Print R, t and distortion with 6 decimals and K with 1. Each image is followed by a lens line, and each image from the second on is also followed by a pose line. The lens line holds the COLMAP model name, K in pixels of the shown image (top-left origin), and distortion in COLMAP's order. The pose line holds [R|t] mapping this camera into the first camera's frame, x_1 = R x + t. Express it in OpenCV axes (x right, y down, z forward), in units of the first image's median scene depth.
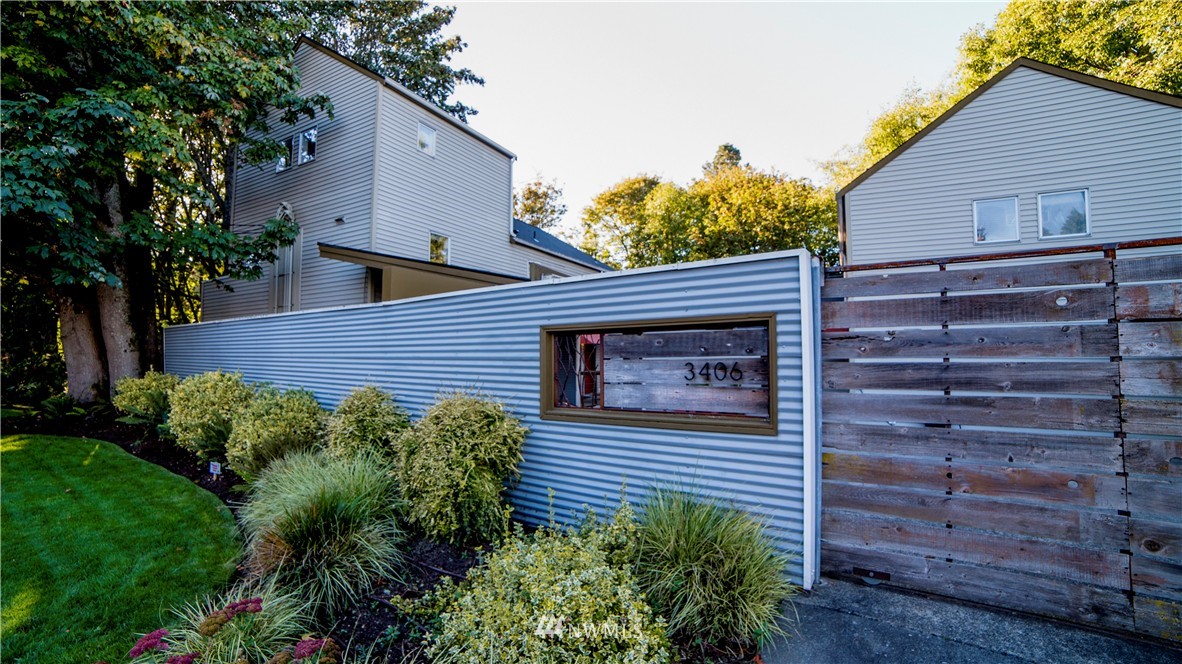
lens RADIAL K [[493.1, 0, 589.2], [0, 493.1, 339.1], [0, 0, 1]] dist [-0.094353, 0.032070]
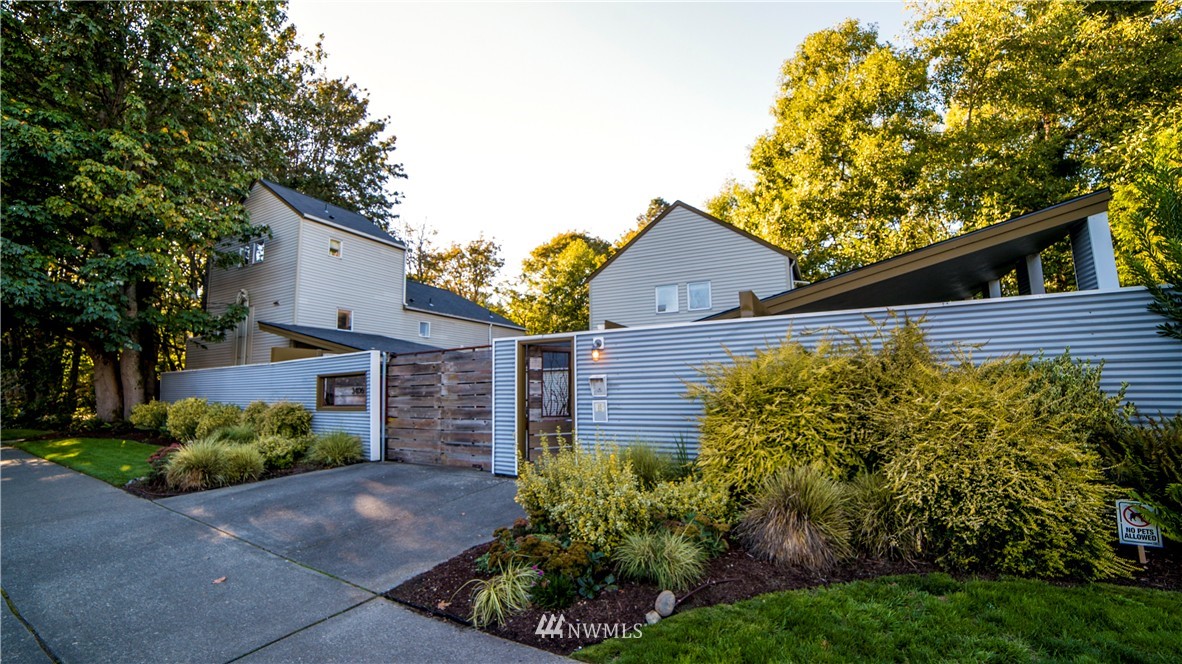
lens RADIAL K [[493.1, 0, 589.2], [0, 493.1, 339.1], [0, 0, 1]] dist [-0.094353, 0.032070]
pose [[0.999578, -0.016474, 0.023923, 0.498493], [0.018074, 0.997503, -0.068278, -0.006011], [-0.022738, 0.068681, 0.997379, -0.610145]]
